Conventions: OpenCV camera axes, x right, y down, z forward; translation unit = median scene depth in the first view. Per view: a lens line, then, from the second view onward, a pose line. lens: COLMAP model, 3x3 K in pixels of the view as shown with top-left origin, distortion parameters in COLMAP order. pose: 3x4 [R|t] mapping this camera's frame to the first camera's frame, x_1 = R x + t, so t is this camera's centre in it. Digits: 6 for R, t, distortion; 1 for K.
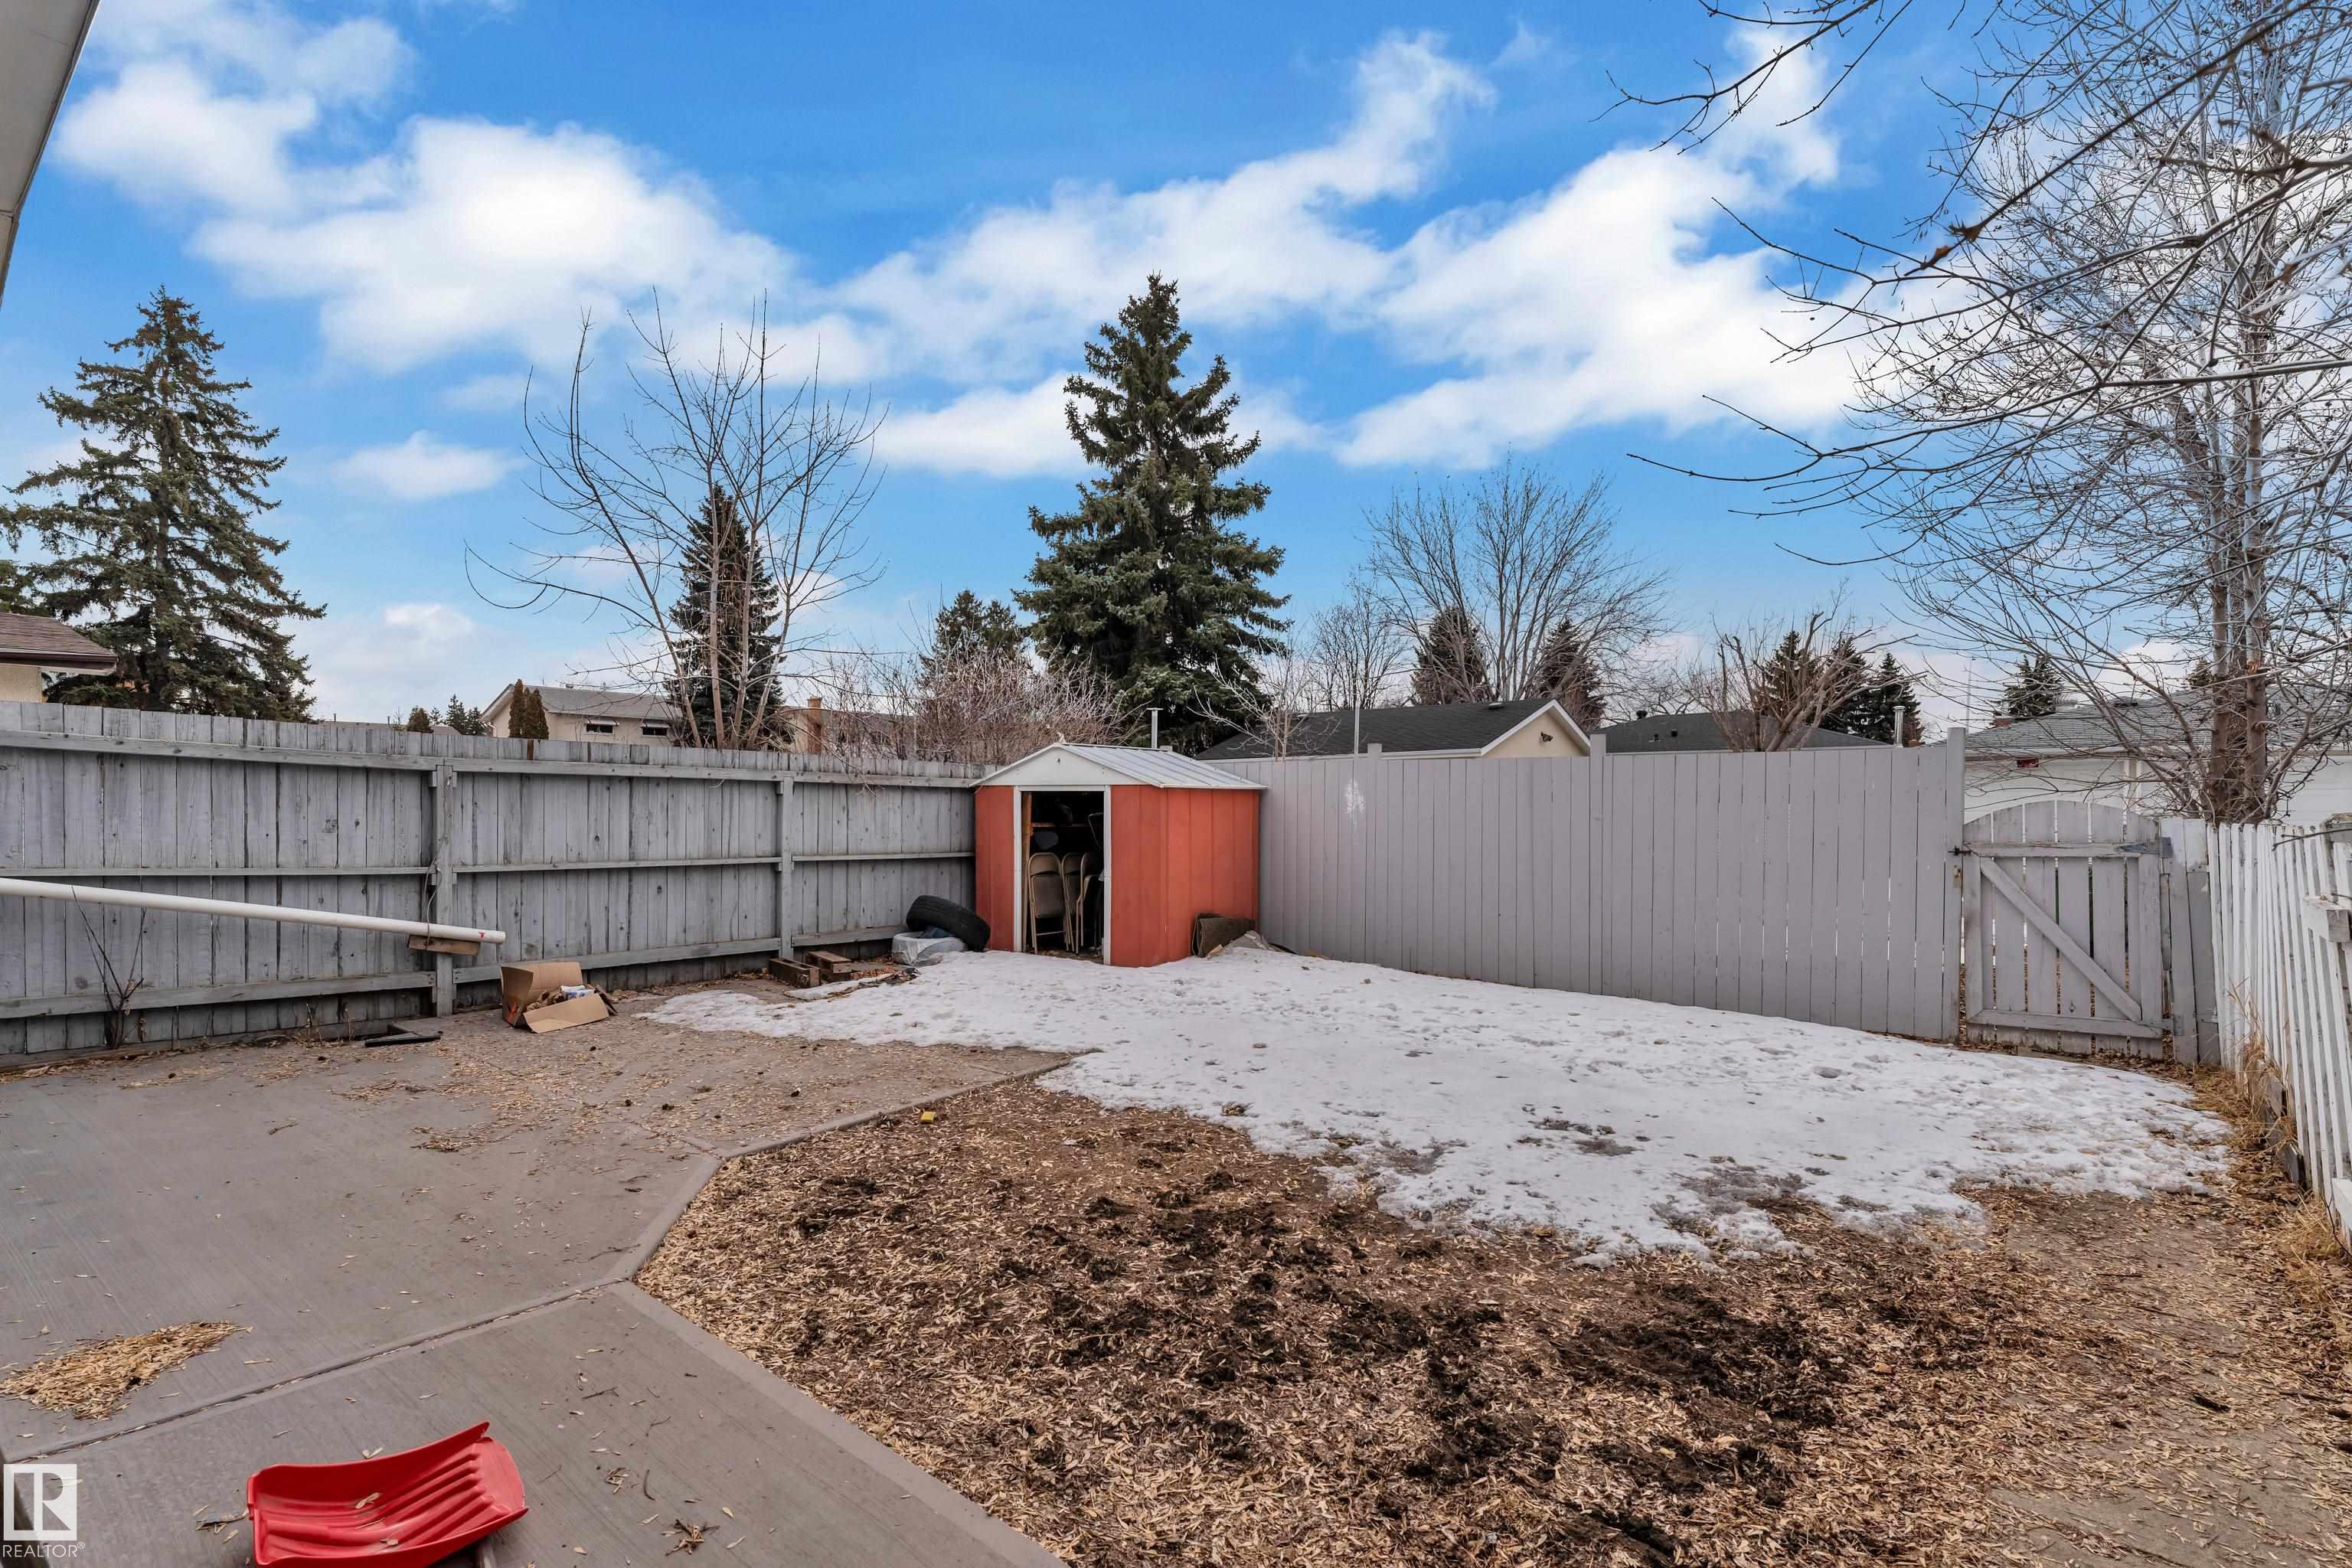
lens RADIAL K [[952.3, 0, 1178.5], [0, 952.3, 819.6], [0, 0, 1]] dist [0.000387, 0.000017]
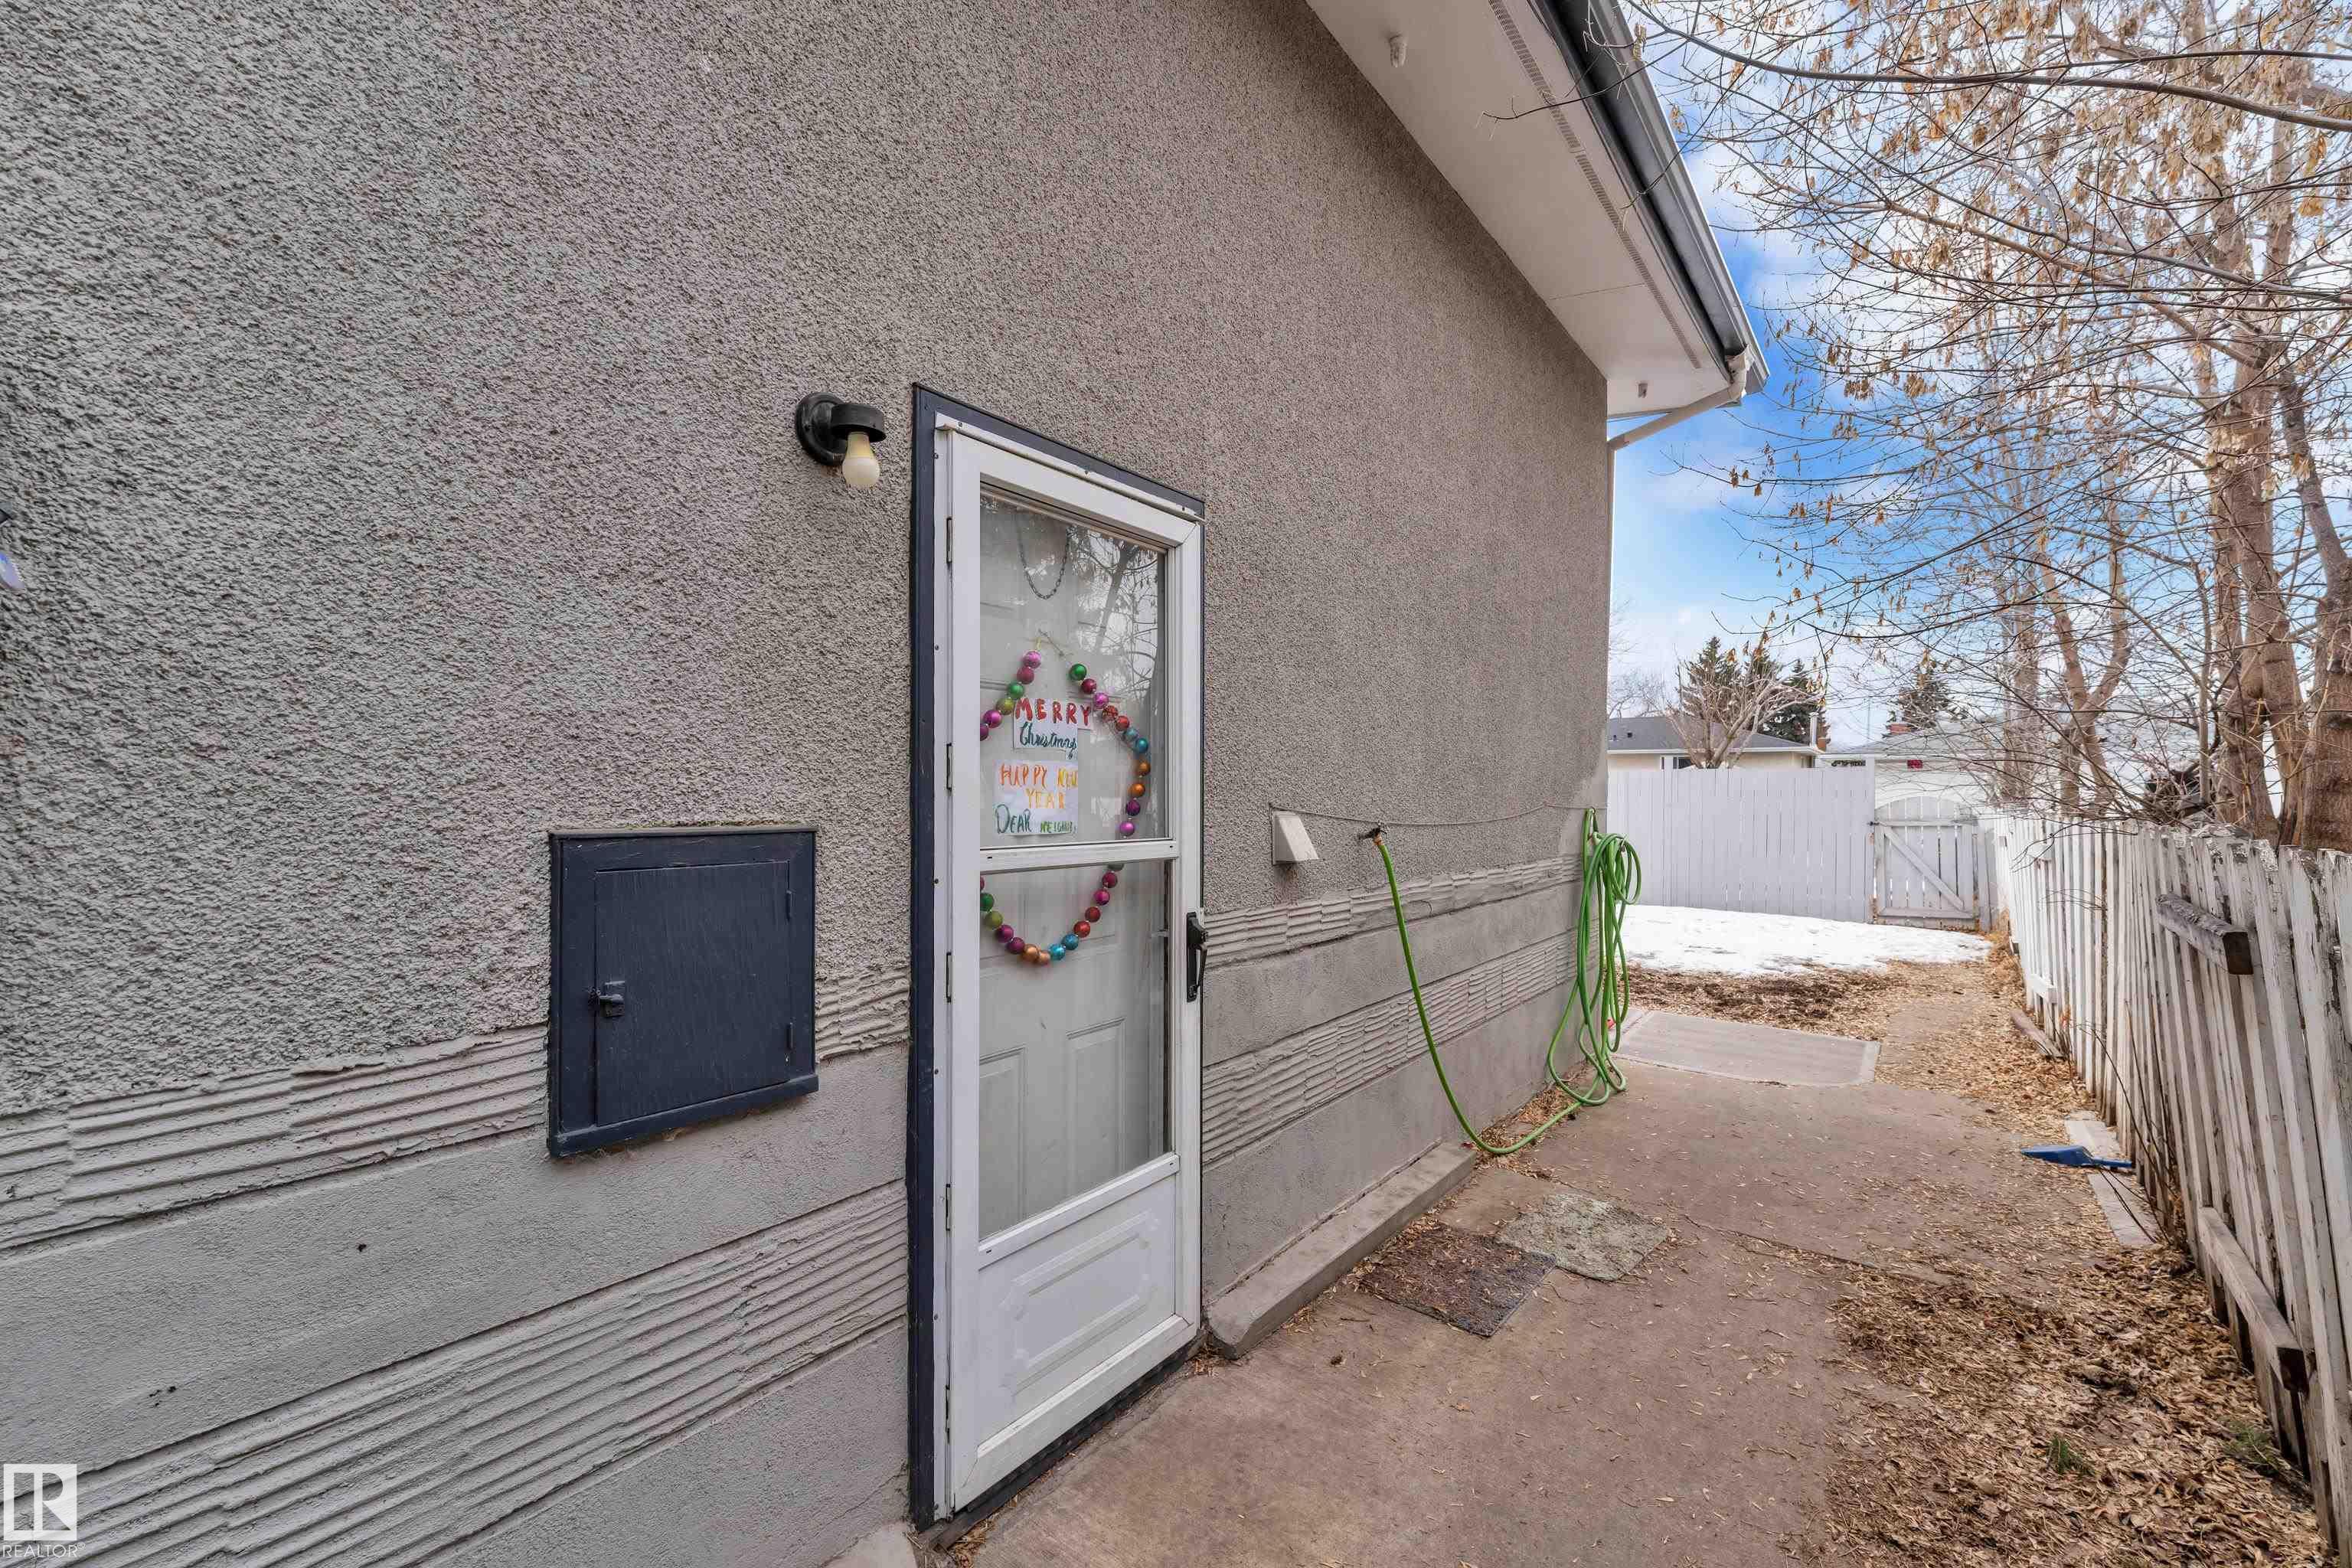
lens RADIAL K [[950.3, 0, 1167.8], [0, 950.3, 802.6], [0, 0, 1]] dist [0.001190, 0.000042]
pose [[0.998258, -0.000177, 0.059002, -0.708716], [0.000552, 0.999980, -0.006327, 0.004797], [-0.058999, 0.006349, 0.998238, -0.824925]]
